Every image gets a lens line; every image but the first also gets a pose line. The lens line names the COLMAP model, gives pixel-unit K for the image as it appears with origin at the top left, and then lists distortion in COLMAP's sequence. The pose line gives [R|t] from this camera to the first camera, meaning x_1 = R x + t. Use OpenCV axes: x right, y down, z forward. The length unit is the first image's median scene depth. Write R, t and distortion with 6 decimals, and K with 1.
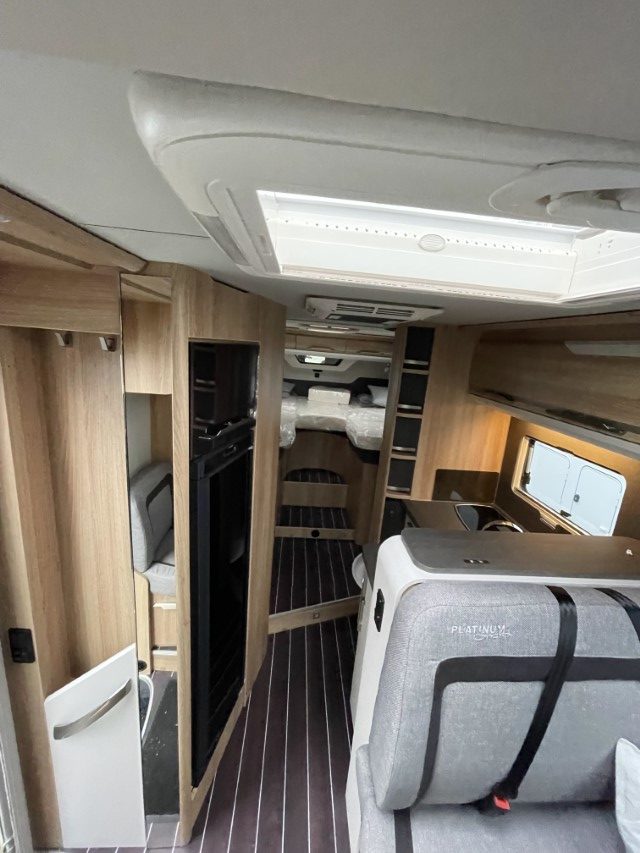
lens RADIAL K [[341.1, 0, 320.0], [0, 341.1, 426.5], [0, 0, 1]] dist [-0.002563, -0.000420]
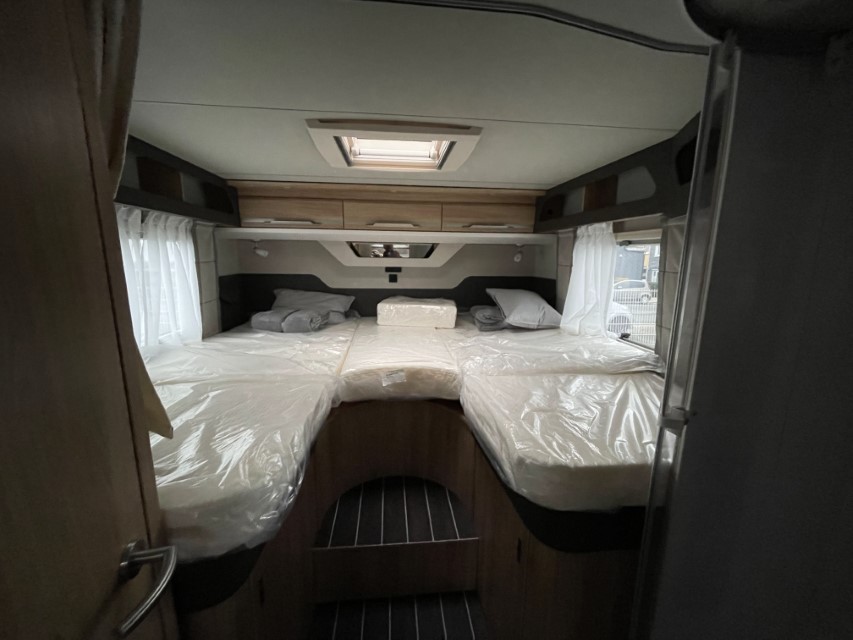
lens RADIAL K [[341.1, 0, 426.5], [0, 341.1, 320.0], [0, 0, 1]] dist [-0.002563, -0.000420]
pose [[0.996349, -0.076329, 0.038238, 0.020633], [0.078048, 0.995903, -0.045669, -0.055283], [-0.034596, 0.048487, 0.998224, 0.473235]]
